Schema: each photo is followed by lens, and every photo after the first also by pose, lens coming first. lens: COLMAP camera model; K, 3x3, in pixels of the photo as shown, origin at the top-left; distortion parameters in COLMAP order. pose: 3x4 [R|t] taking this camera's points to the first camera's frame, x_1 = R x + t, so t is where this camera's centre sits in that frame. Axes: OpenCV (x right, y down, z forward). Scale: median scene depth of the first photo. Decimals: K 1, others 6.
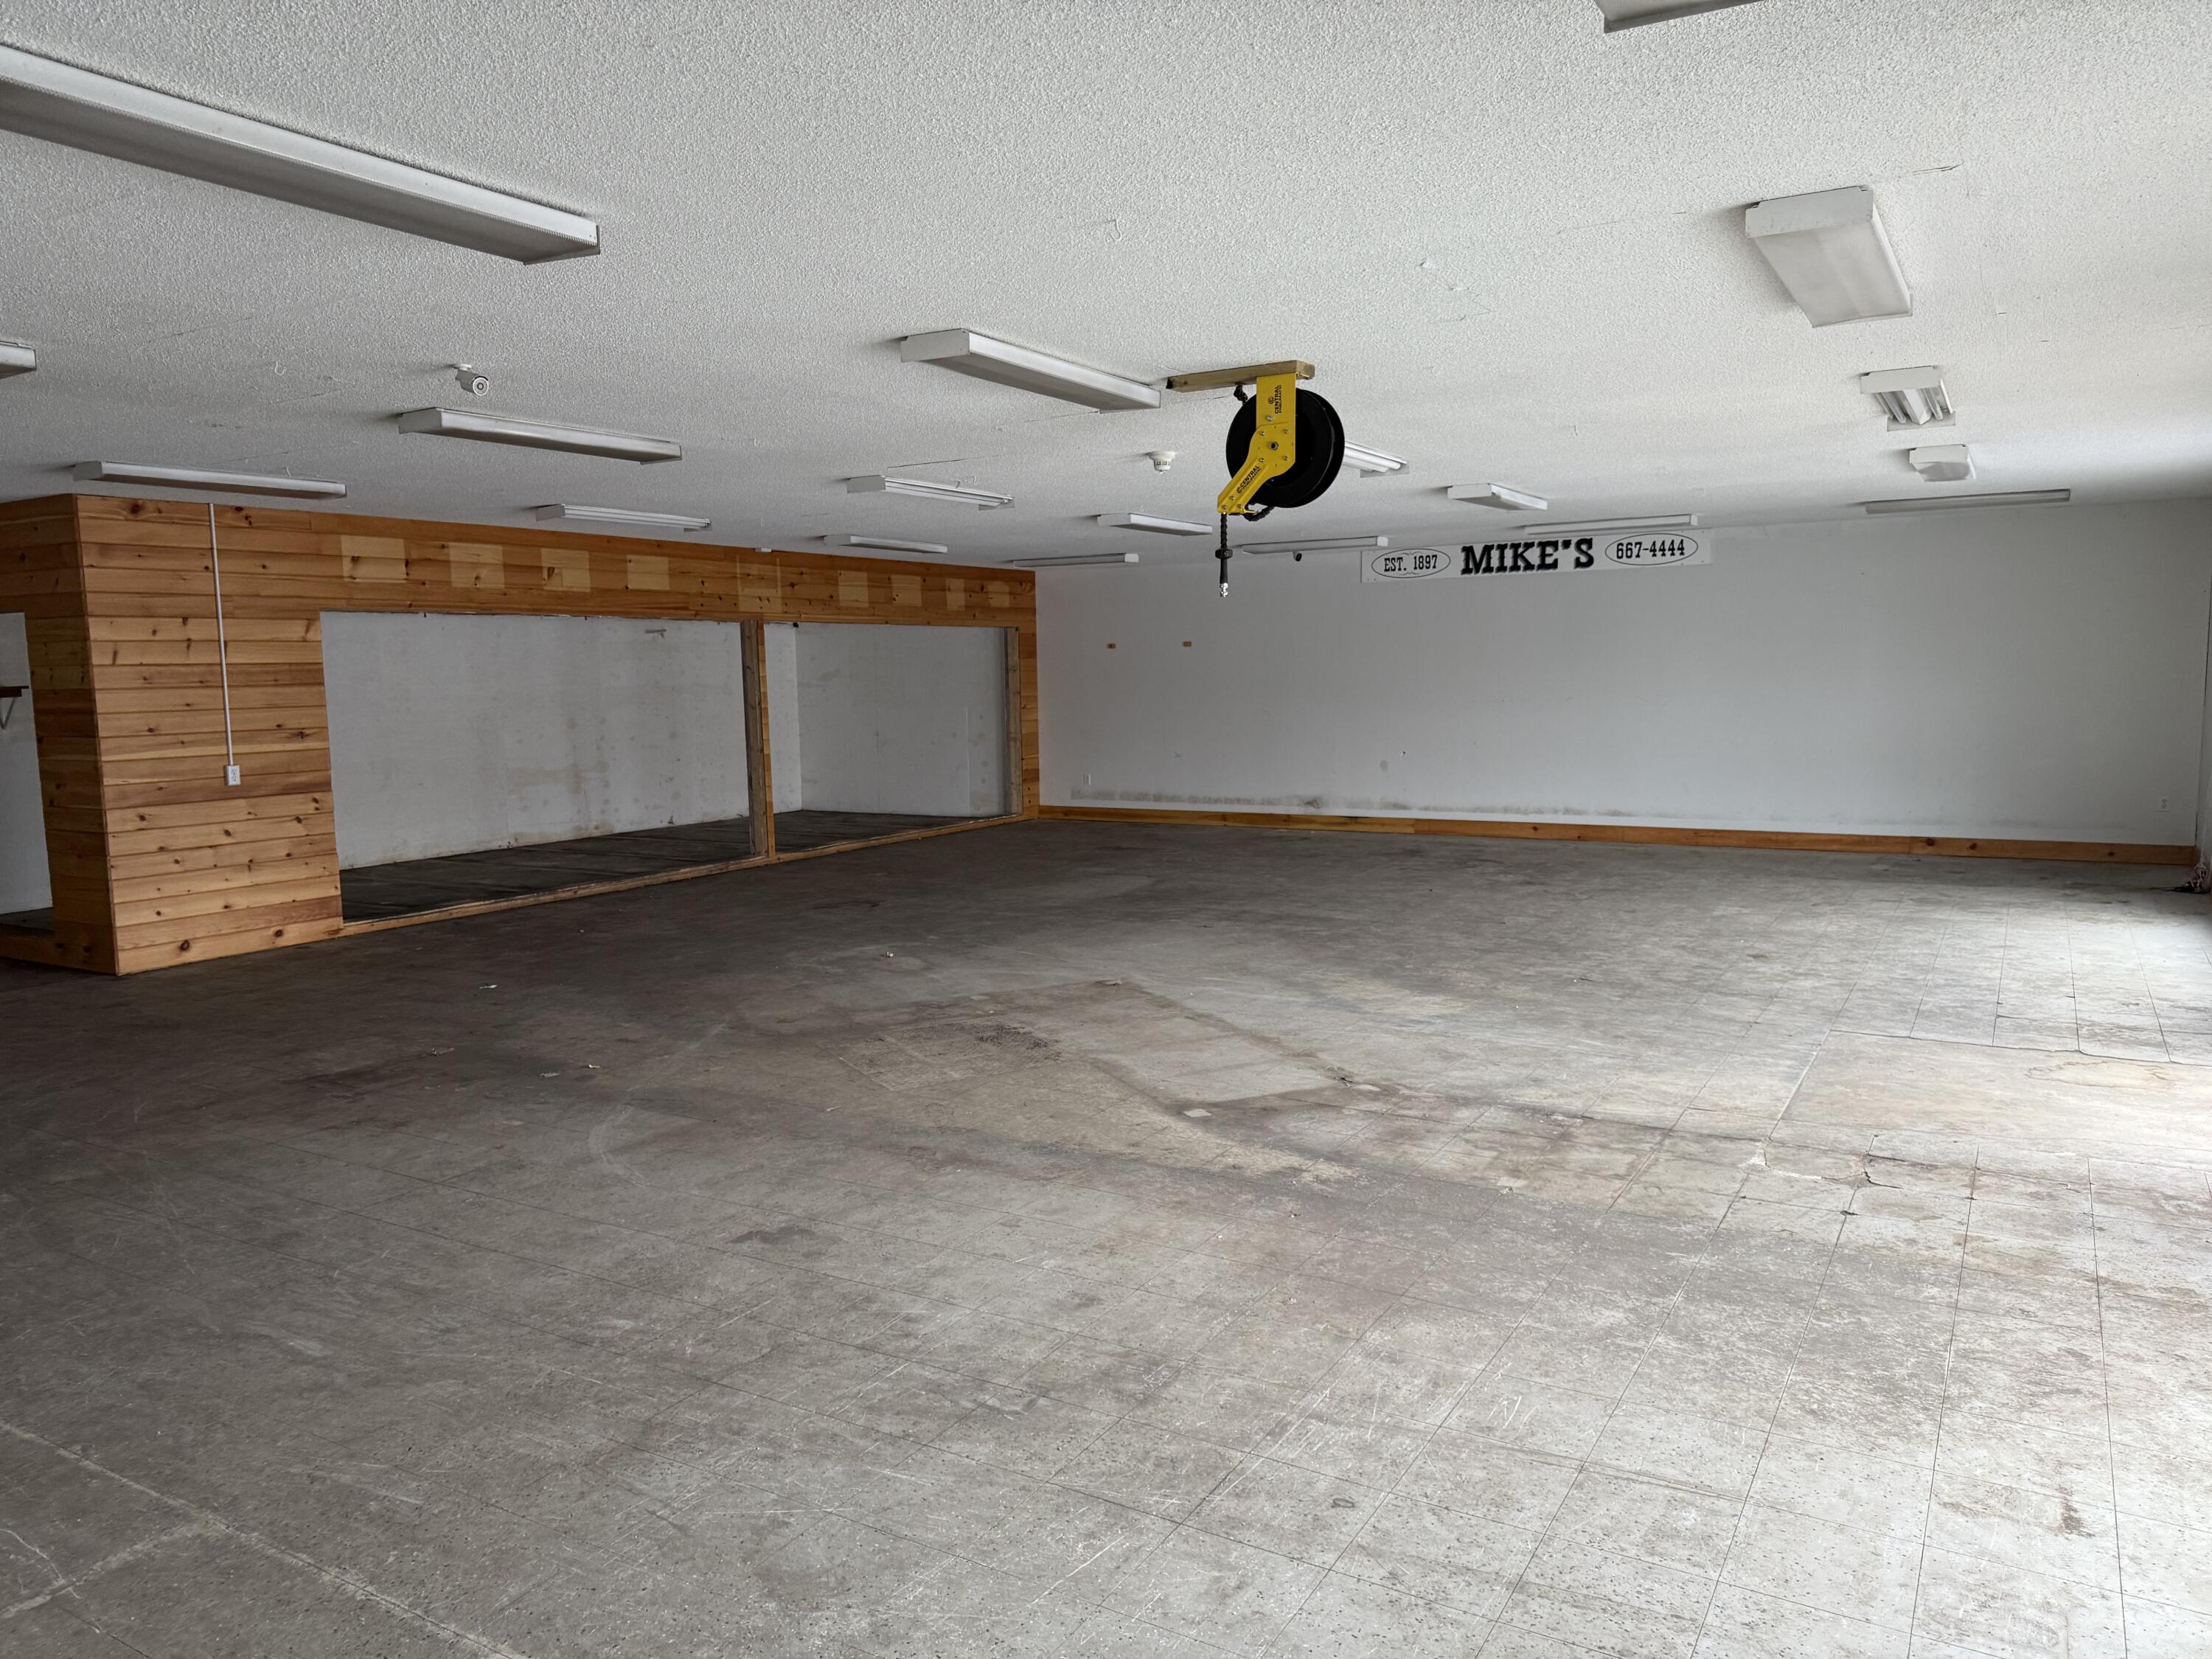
lens RADIAL K [[1552.0, 0, 1104.7], [0, 1552.0, 830.2], [0, 0, 1]] dist [0.004501, -0.005028]
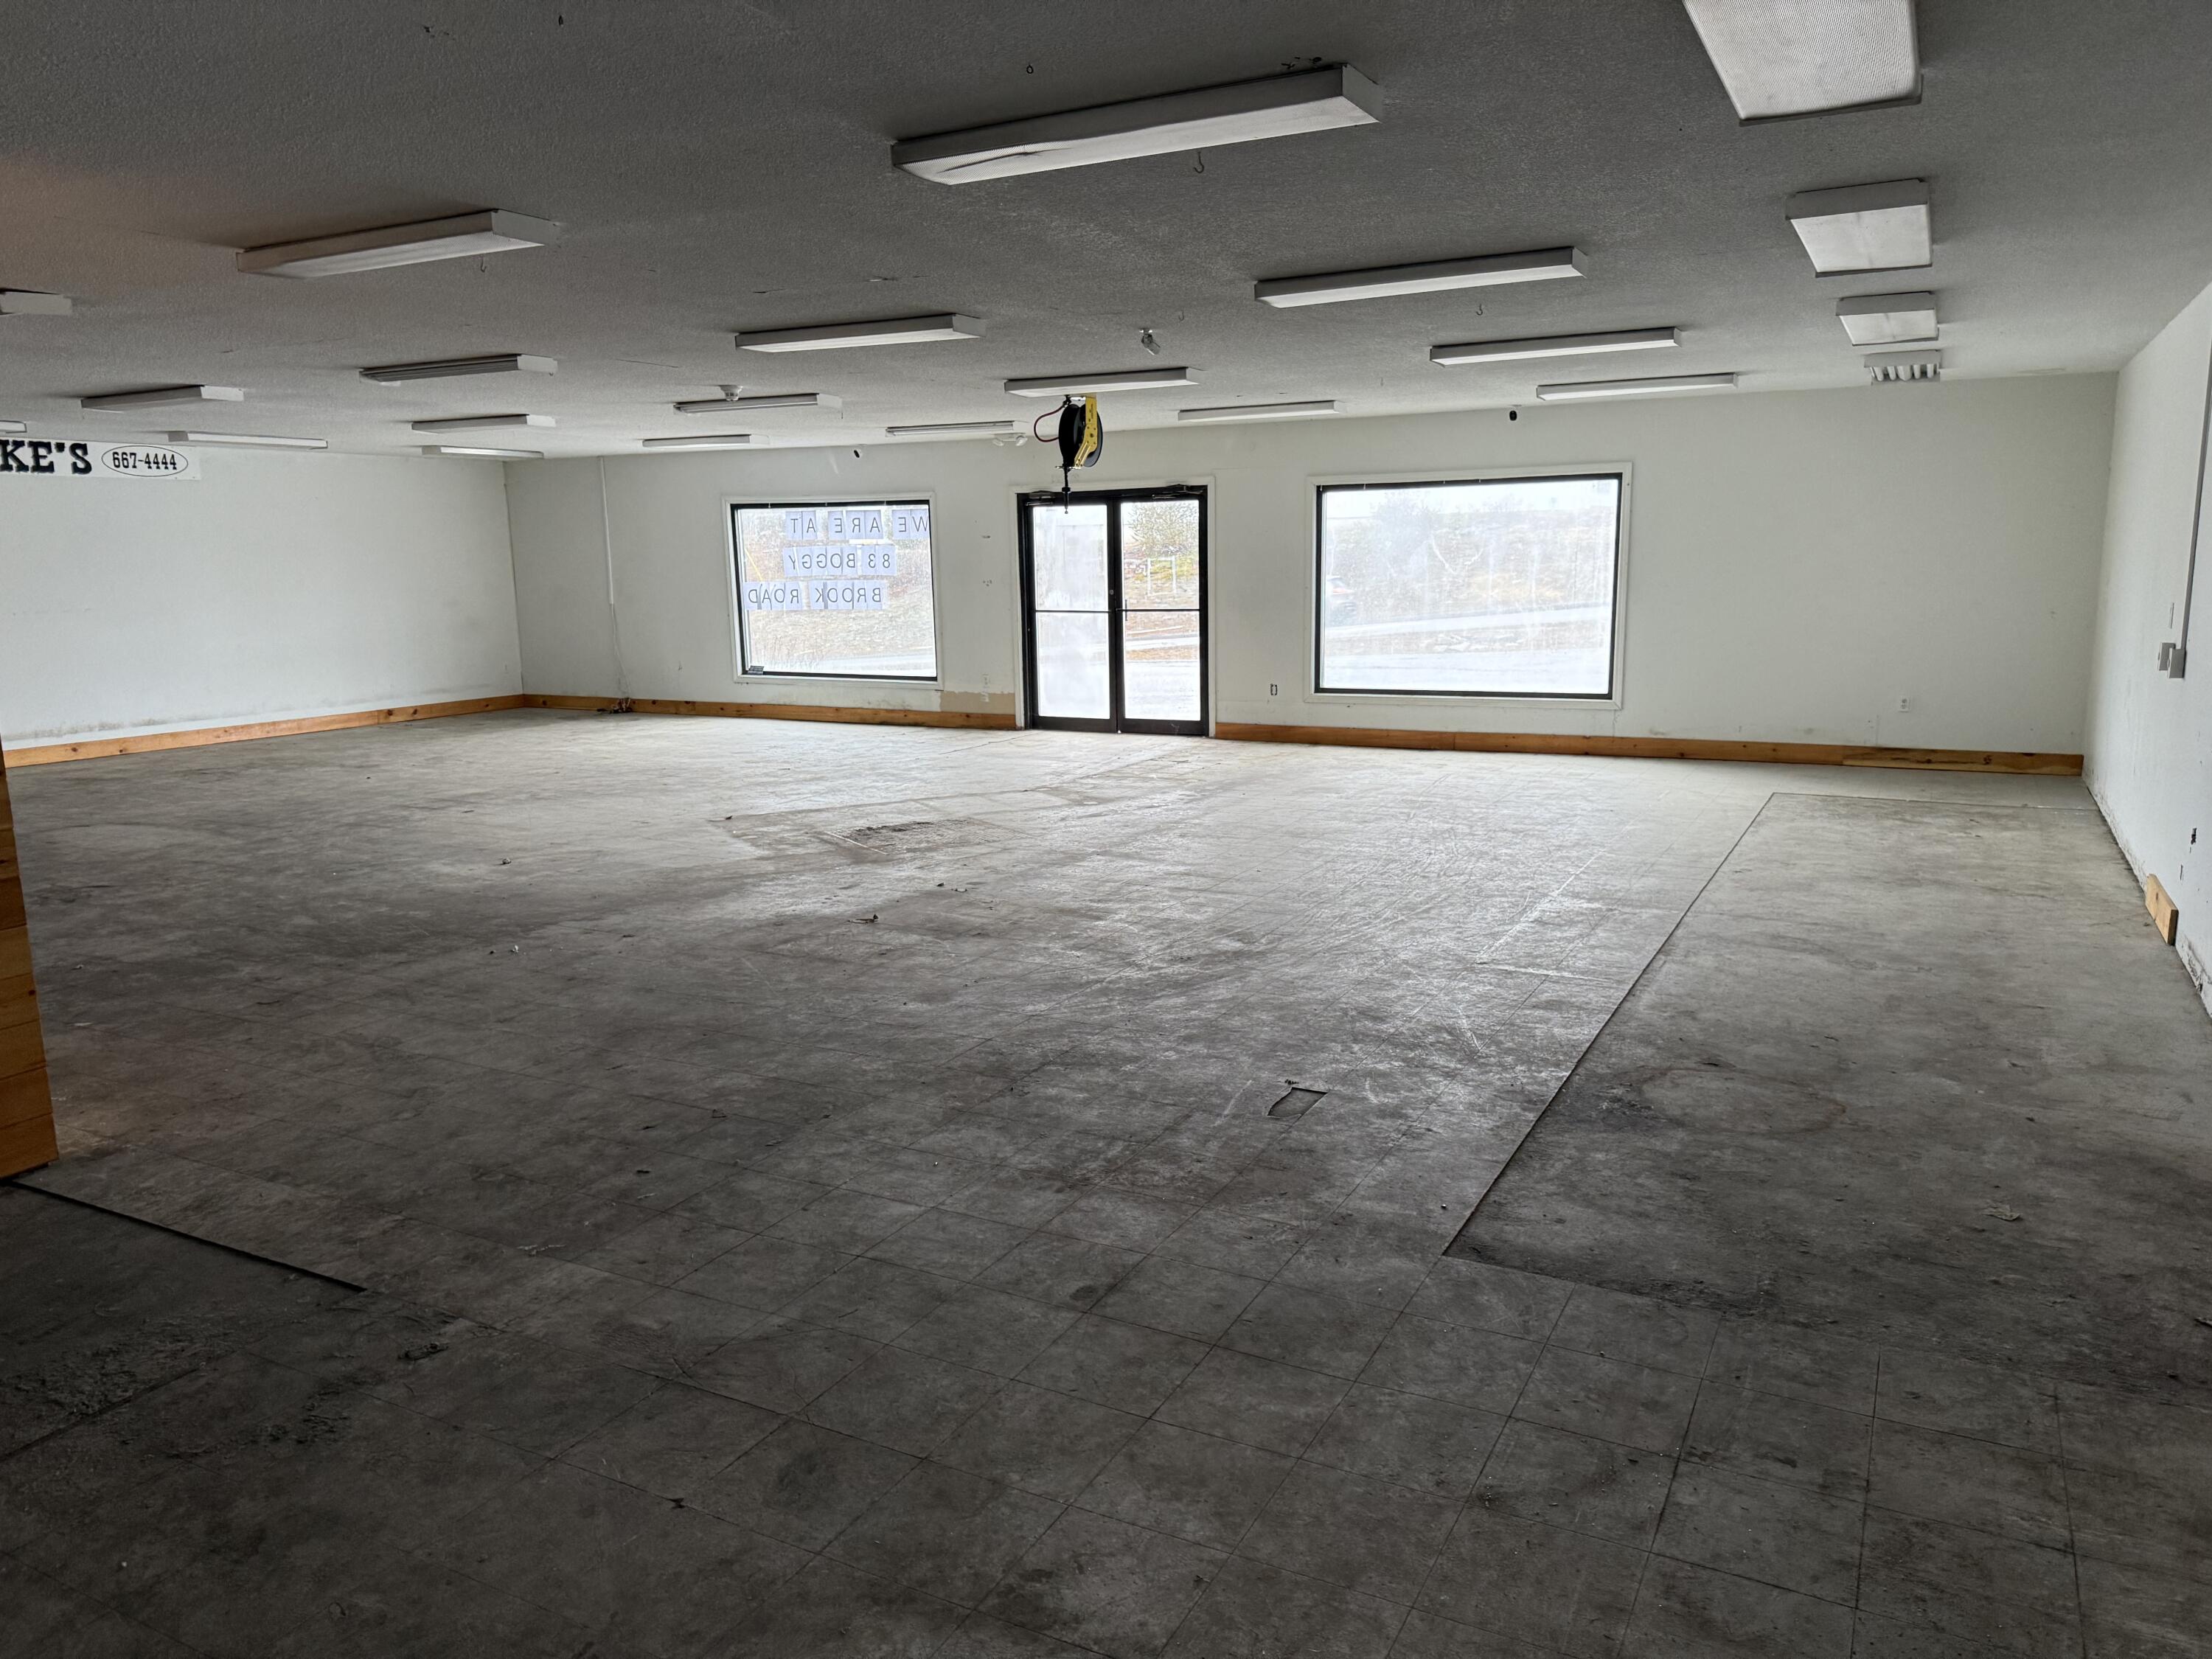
lens RADIAL K [[1552.0, 0, 1107.0], [0, 1552.0, 830.2], [0, 0, 1]] dist [0.004501, -0.005028]
pose [[-0.055770, -0.155888, 0.986199, -0.714483], [0.122431, 0.979215, 0.161707, -0.029592], [-0.990909, 0.129759, -0.035525, 0.428148]]
